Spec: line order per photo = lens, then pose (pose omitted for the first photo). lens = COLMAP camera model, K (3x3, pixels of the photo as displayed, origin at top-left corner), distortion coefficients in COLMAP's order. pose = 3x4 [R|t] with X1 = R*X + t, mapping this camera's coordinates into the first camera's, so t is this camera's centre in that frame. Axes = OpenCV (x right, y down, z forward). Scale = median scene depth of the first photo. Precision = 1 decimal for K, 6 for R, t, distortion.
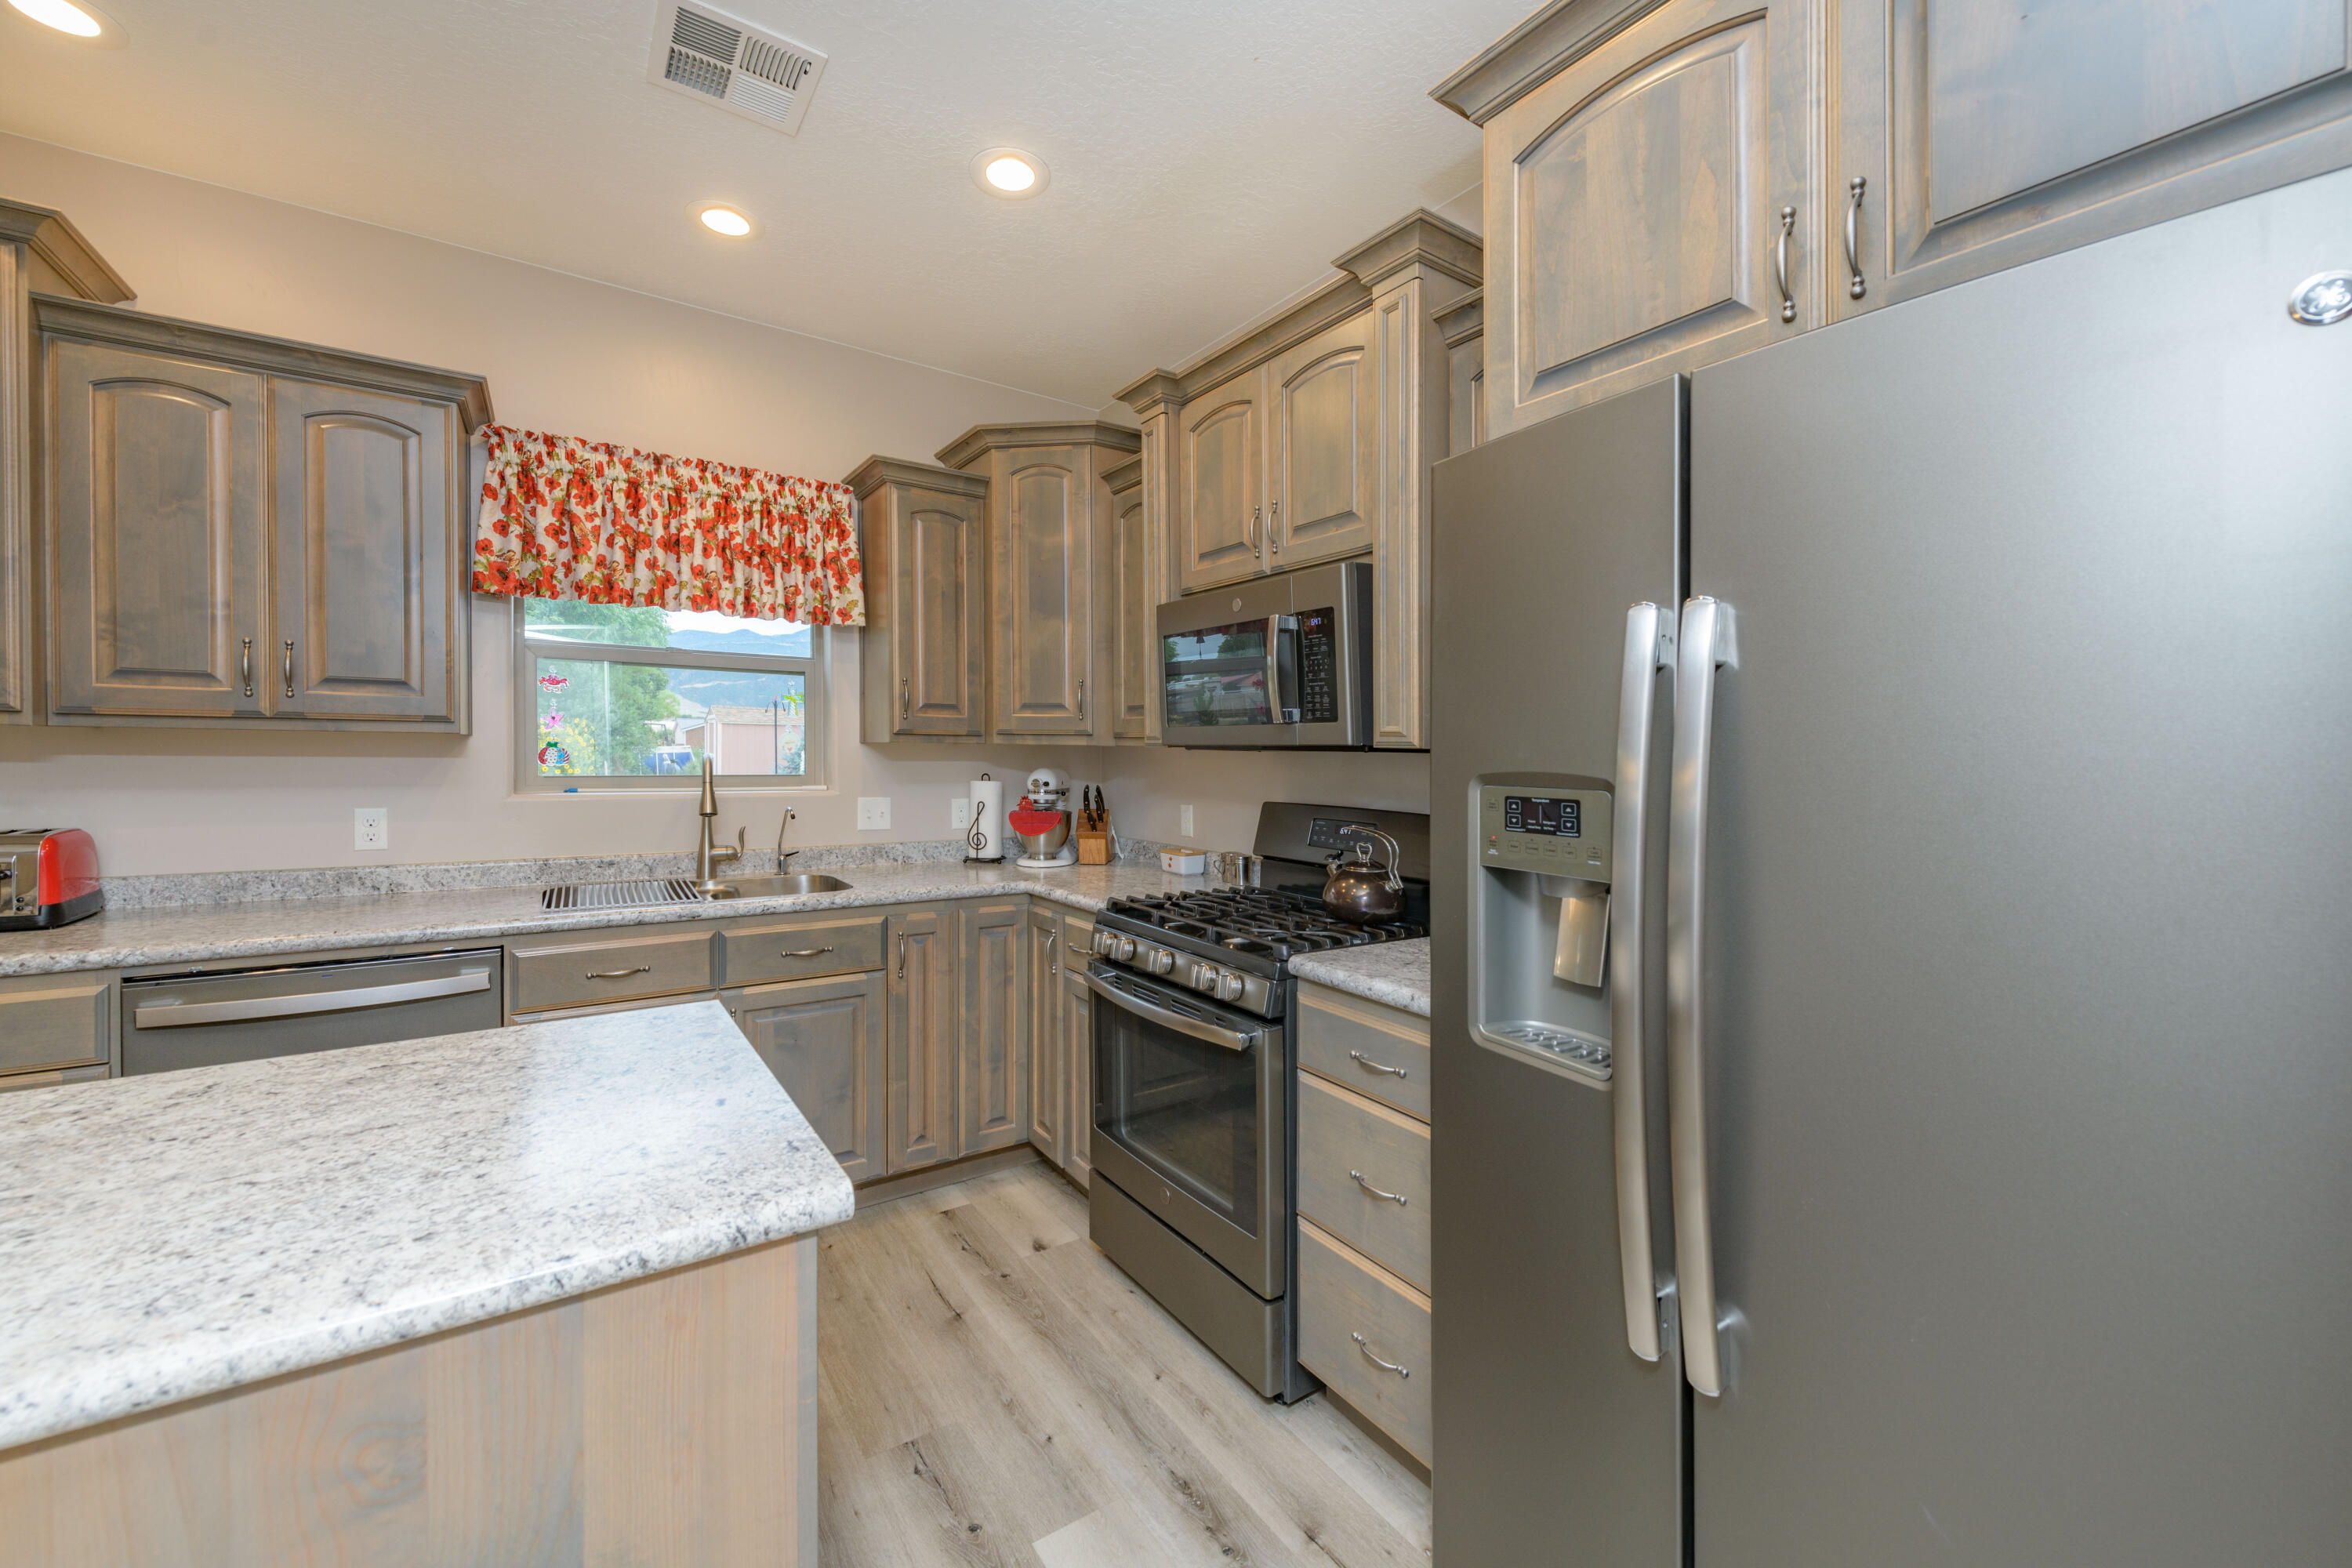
lens RADIAL K [[927.4, 0, 1200.7], [0, 927.4, 747.2], [0, 0, 1]] dist [0.006863, -0.001407]
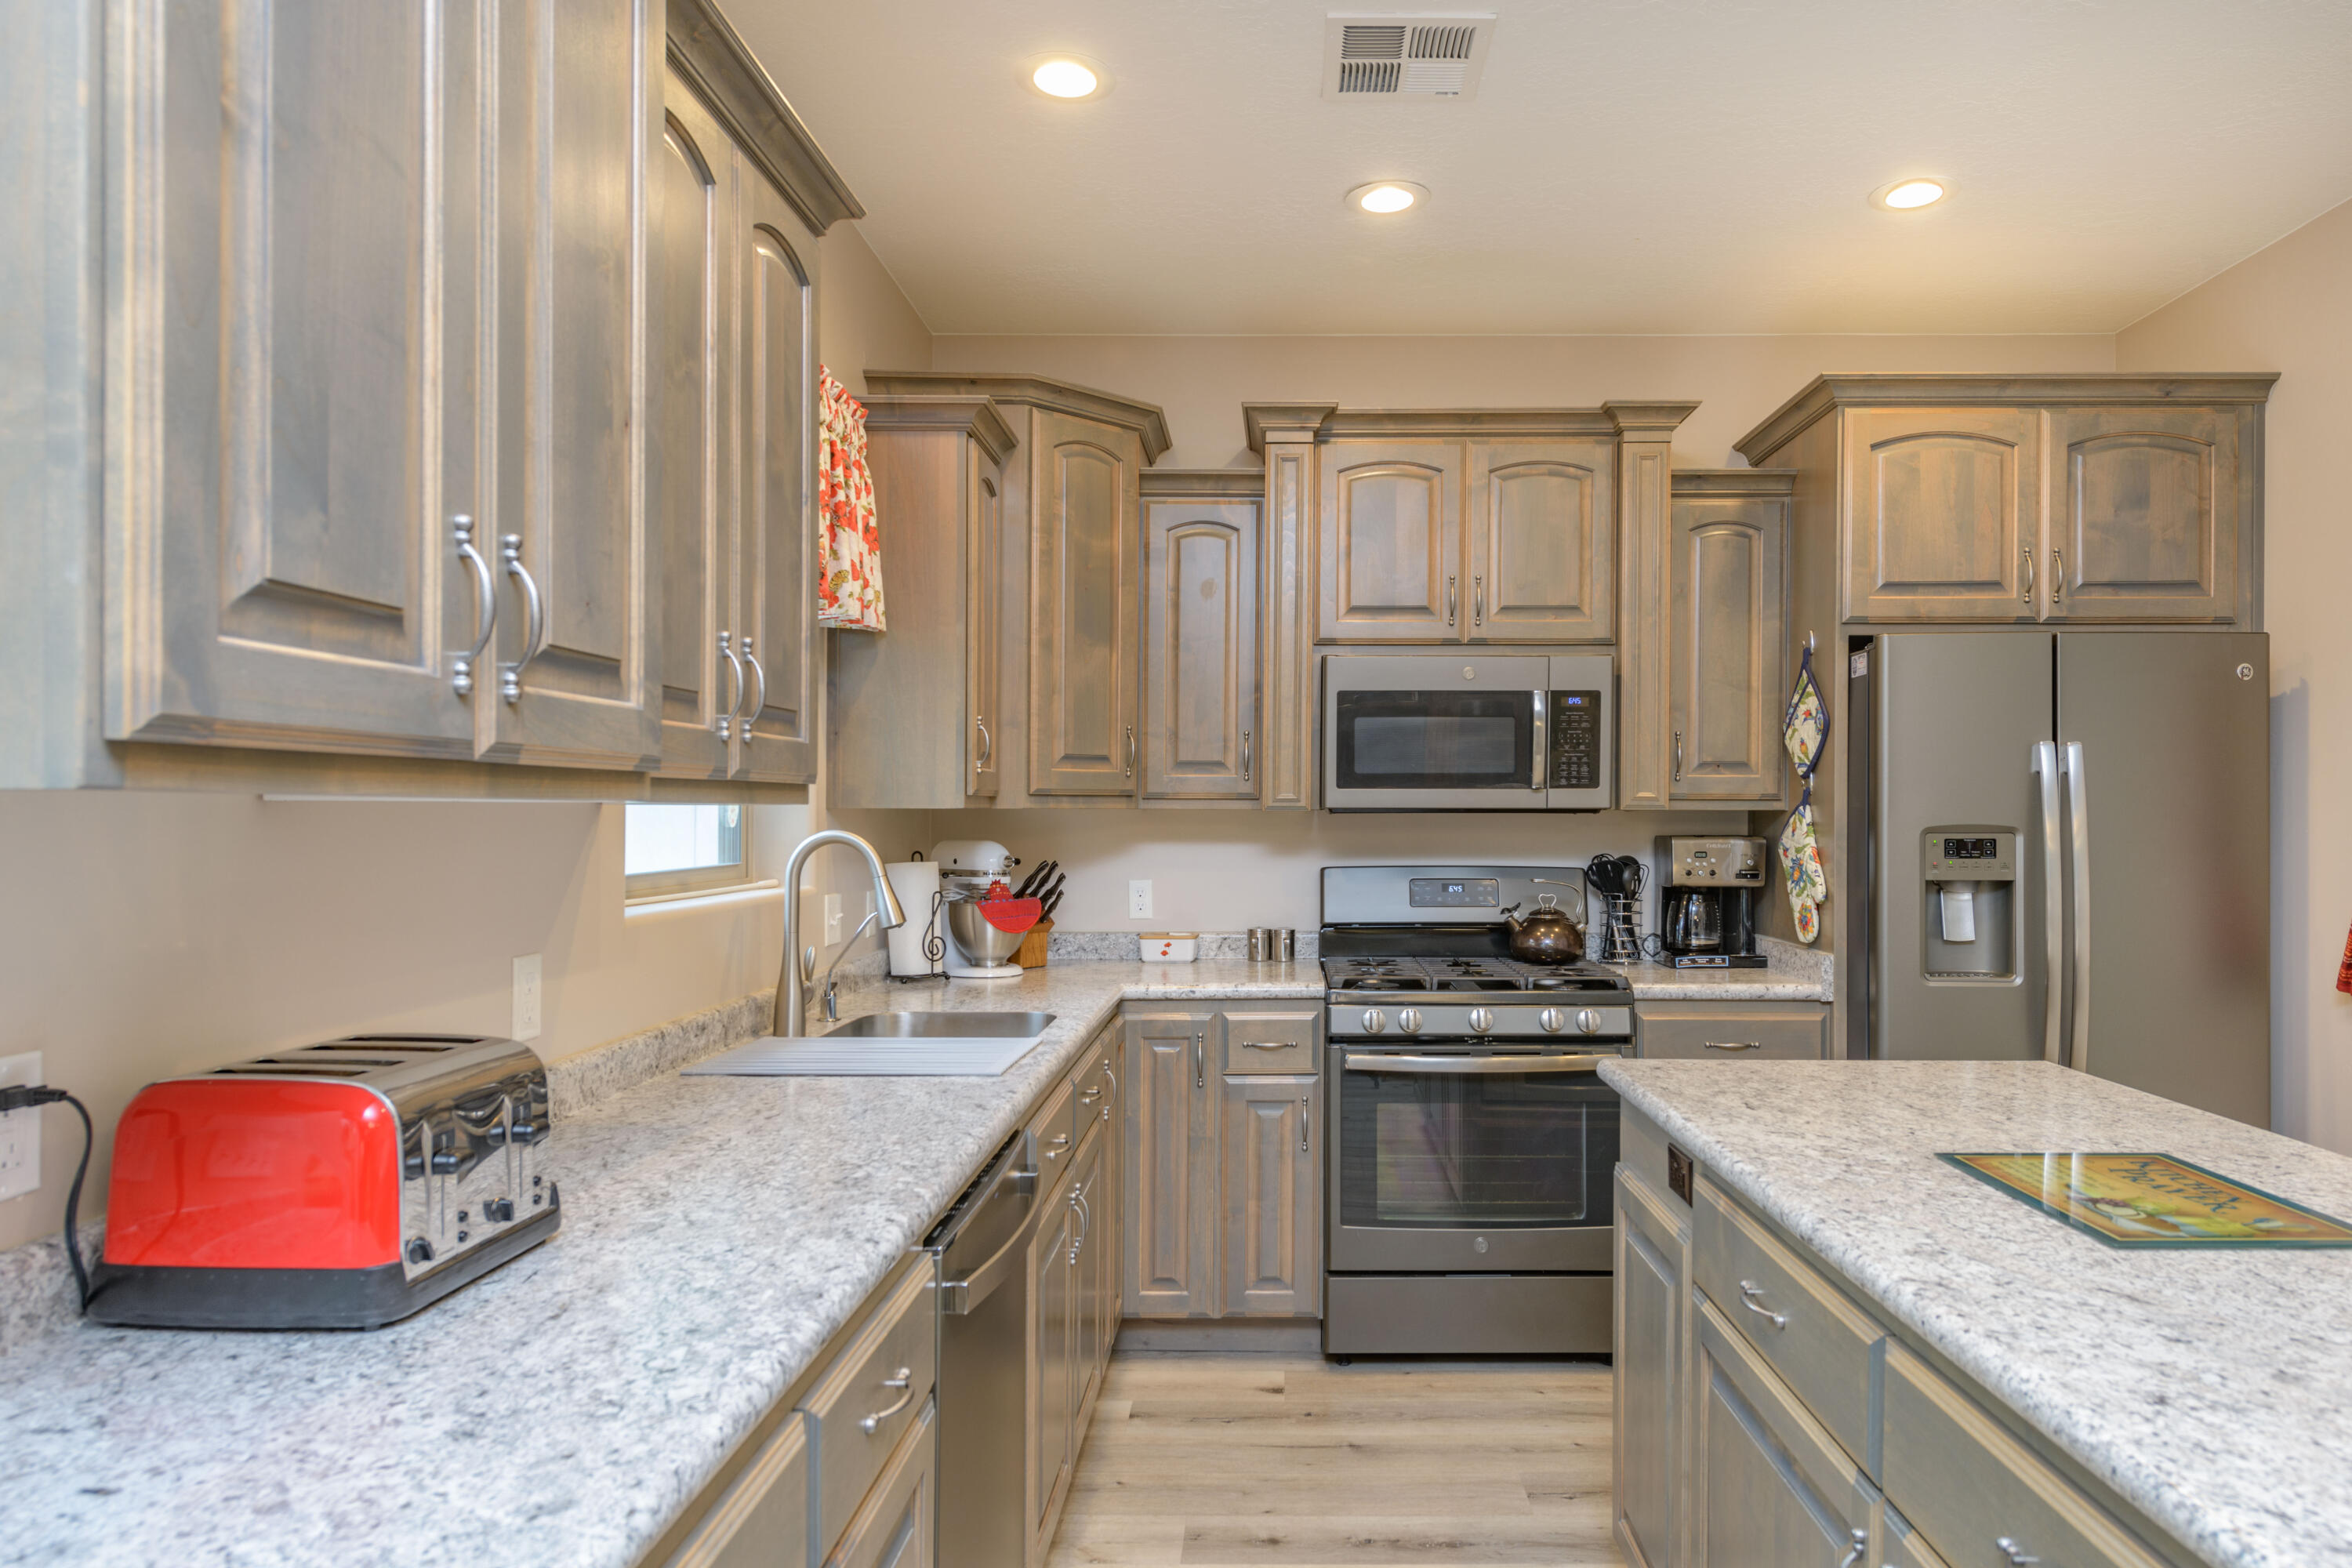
lens RADIAL K [[1453.3, 0, 1275.8], [0, 1453.3, 795.9], [0, 0, 1]] dist [0.007071, 0.000889]
pose [[0.573837, -0.005260, 0.818953, -1.594256], [0.003541, 0.999986, 0.003942, -0.026404], [-0.818962, 0.000638, 0.573847, 0.276443]]
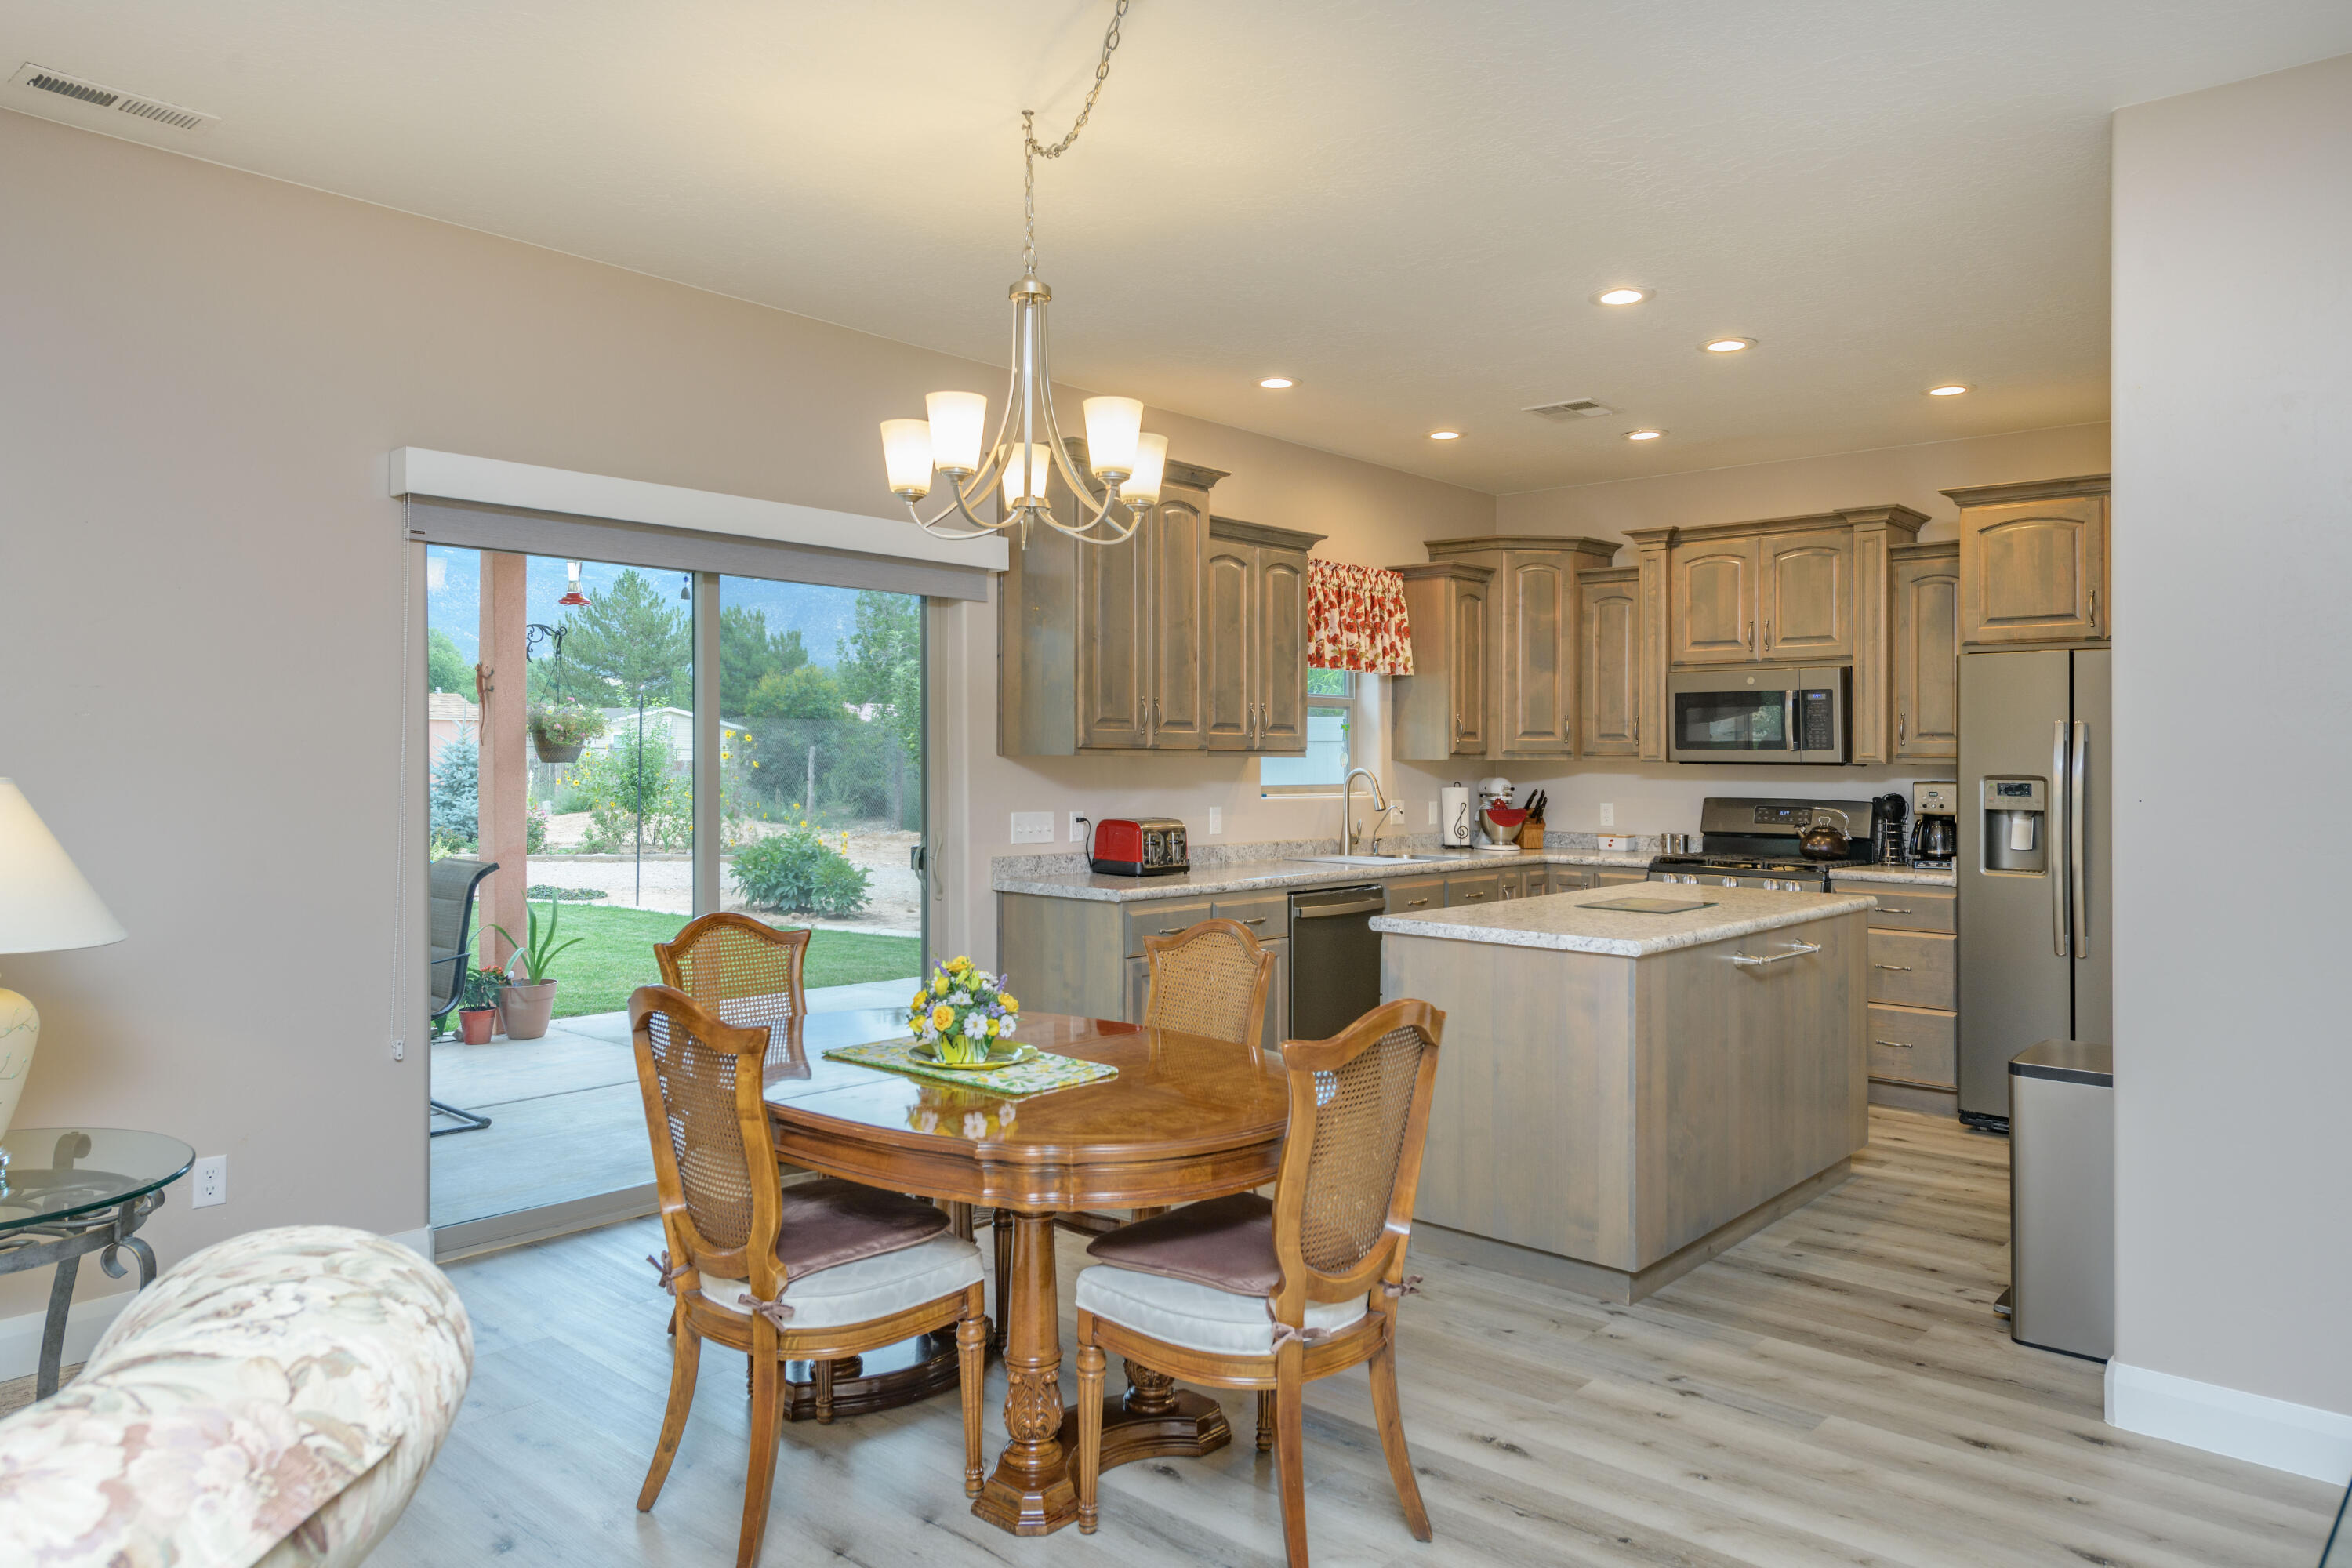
lens RADIAL K [[1562.5, 0, 1189.4], [0, 1562.5, 766.8], [0, 0, 1]] dist [0.006623, -0.002011]
pose [[0.970325, -0.008016, 0.241672, -1.897701], [0.004677, 0.999886, 0.014389, -0.045023], [-0.241759, -0.012832, 0.970251, -1.783267]]
